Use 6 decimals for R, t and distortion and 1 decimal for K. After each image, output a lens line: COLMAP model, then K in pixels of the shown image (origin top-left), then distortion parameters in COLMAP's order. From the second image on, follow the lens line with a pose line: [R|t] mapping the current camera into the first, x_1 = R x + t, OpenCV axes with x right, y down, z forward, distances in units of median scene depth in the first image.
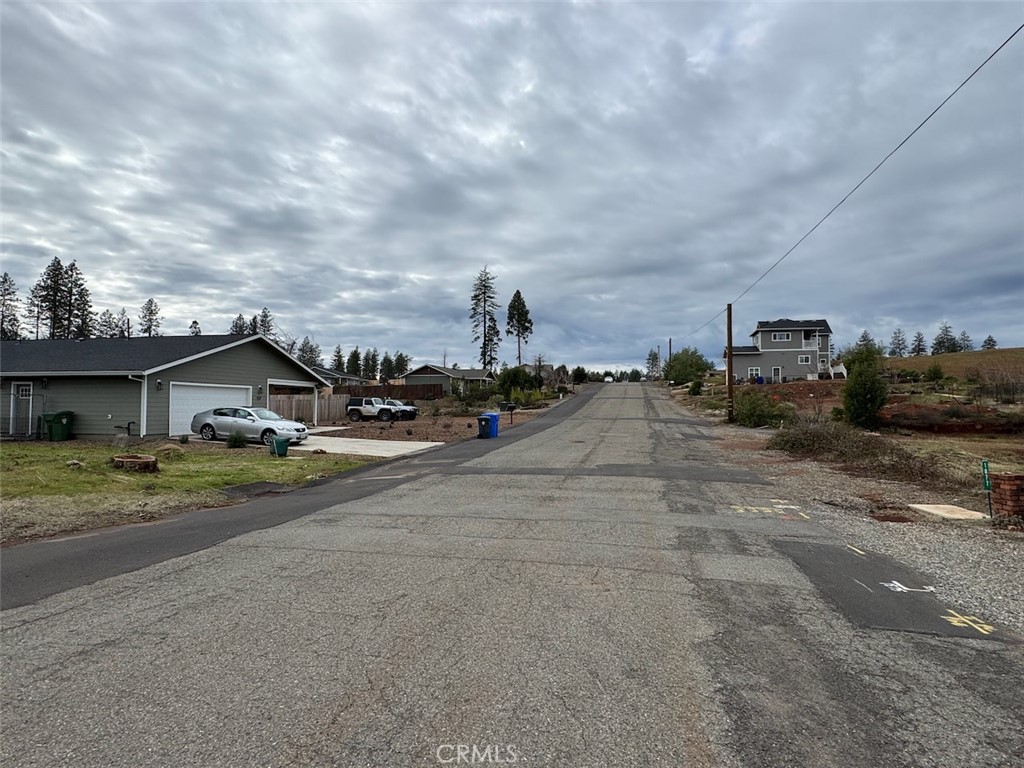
lens RADIAL K [[588.4, 0, 503.1], [0, 588.4, 378.5], [0, 0, 1]] dist [0.006019, 0.004050]
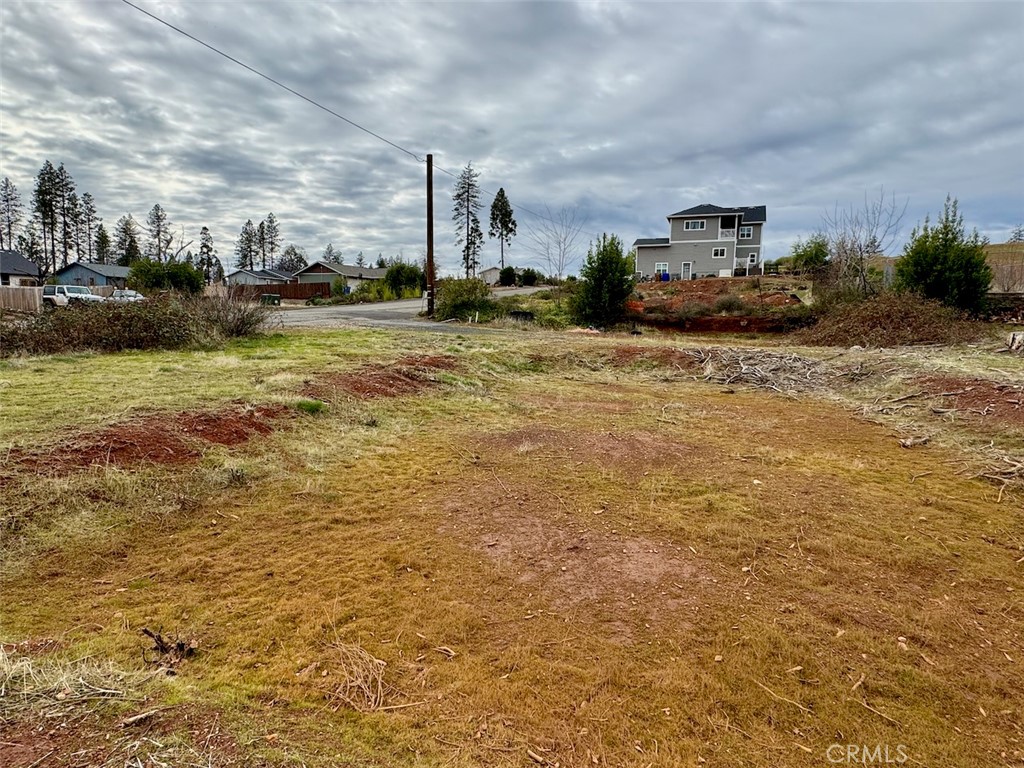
lens RADIAL K [[568.5, 0, 514.0], [0, 568.5, 373.7], [0, 0, 1]] dist [0.007971, 0.001461]
pose [[0.993405, 0.019716, -0.112951, 0.154372], [-0.003134, 0.989405, 0.145147, 0.010877], [0.114616, -0.143835, 0.982942, 0.068301]]
